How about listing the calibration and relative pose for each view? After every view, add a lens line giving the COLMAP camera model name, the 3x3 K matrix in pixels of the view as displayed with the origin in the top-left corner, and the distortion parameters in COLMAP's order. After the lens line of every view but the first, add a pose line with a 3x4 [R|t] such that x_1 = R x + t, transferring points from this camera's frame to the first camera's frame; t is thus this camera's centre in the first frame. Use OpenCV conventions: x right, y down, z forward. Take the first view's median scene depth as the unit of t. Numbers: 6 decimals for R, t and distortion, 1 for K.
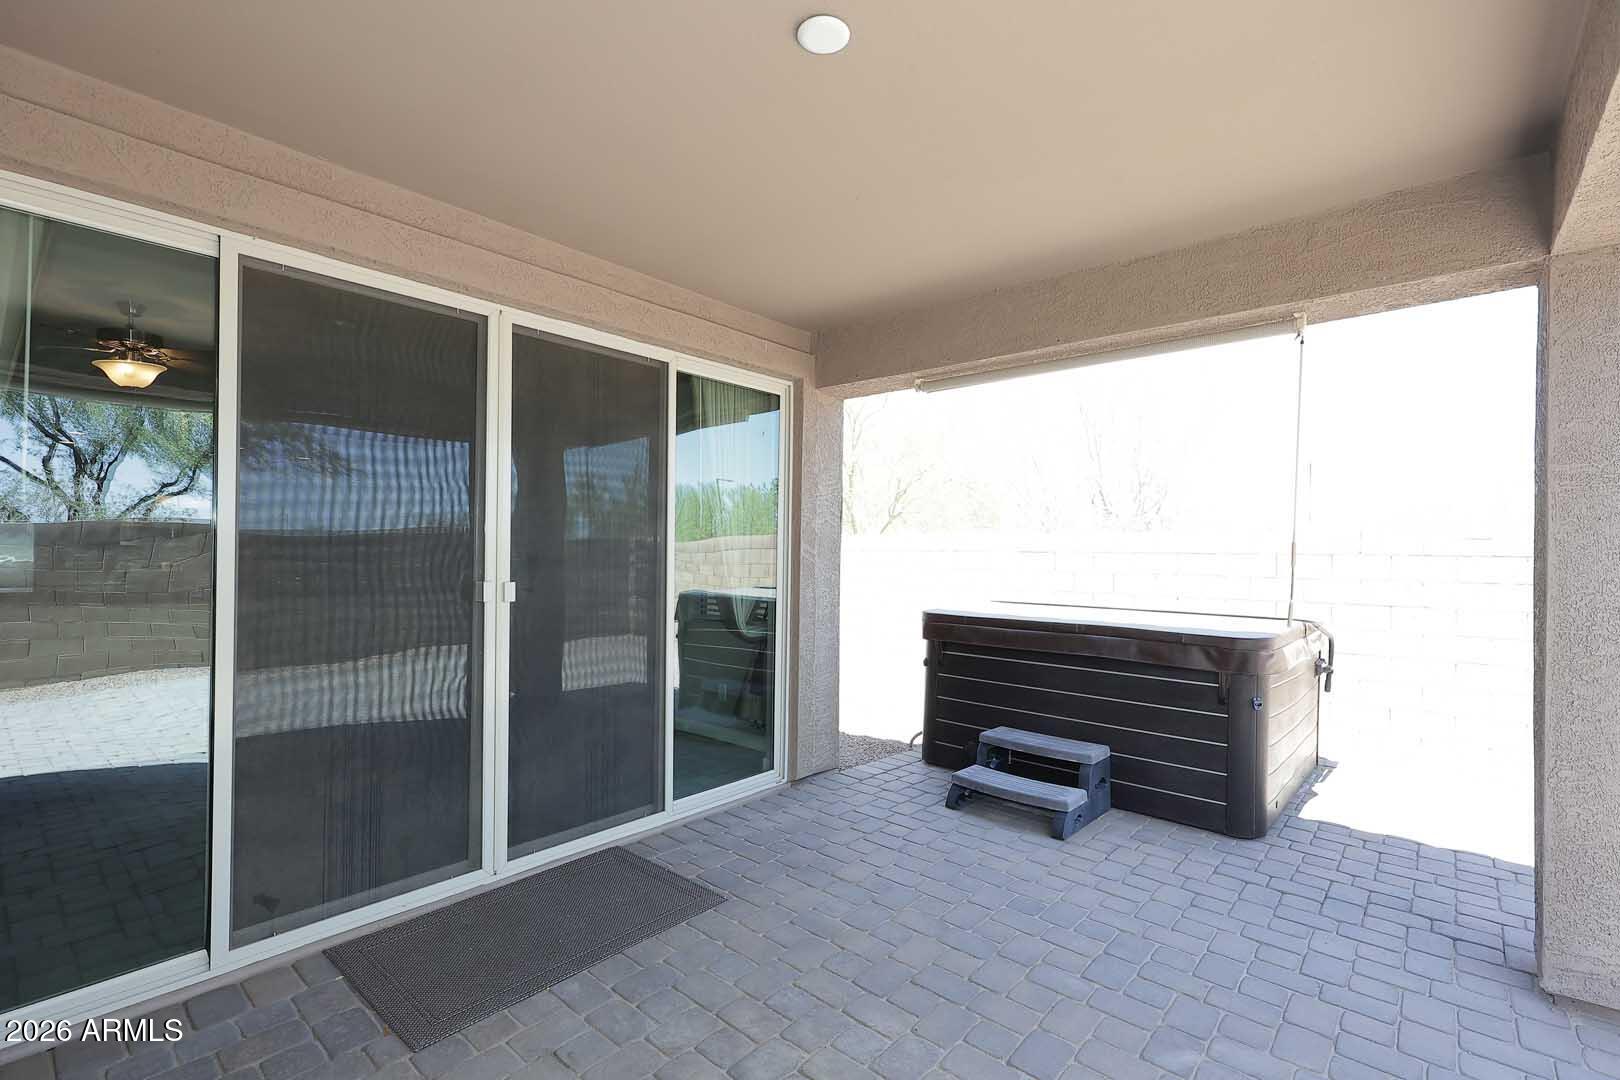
lens RADIAL K [[730.7, 0, 822.5], [0, 730.7, 543.6], [0, 0, 1]] dist [0.000603, 0.000127]
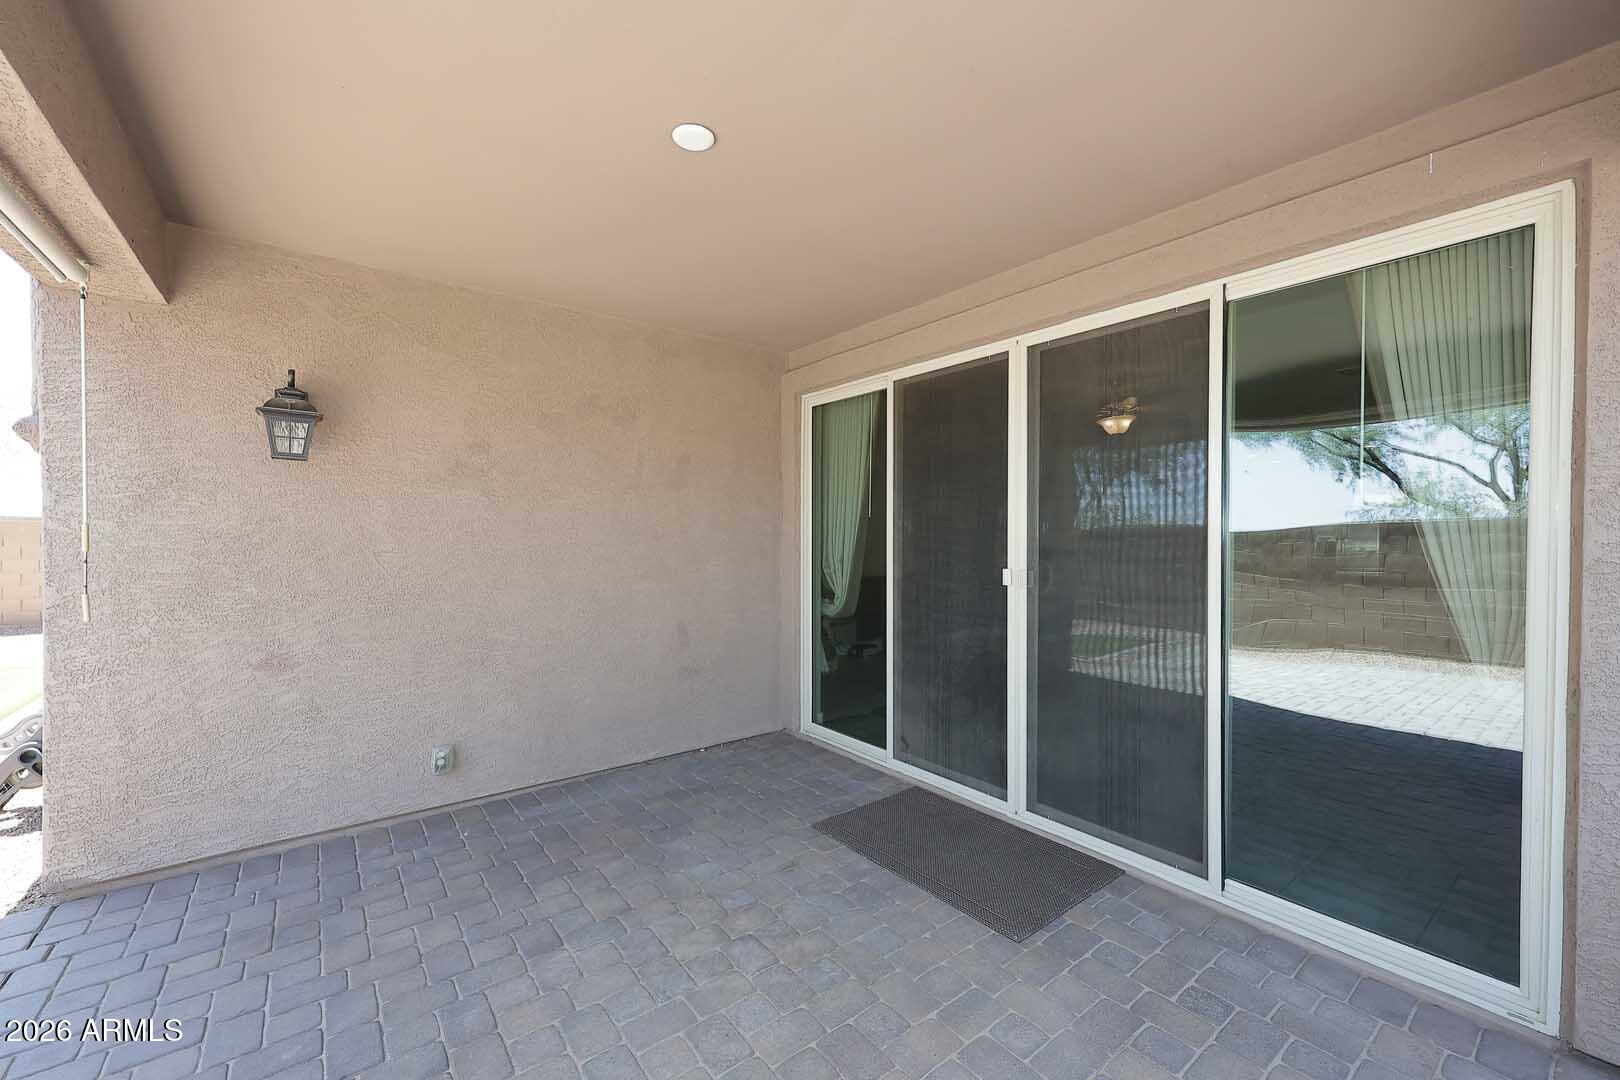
lens RADIAL K [[659.5, 0, 820.8], [0, 659.5, 533.2], [0, 0, 1]] dist [0.000086, 0.000299]
pose [[-0.204761, -0.012961, -0.978726, 0.613245], [0.007803, 0.999859, -0.014873, 0.007202], [0.978781, -0.010682, -0.204631, 0.824933]]
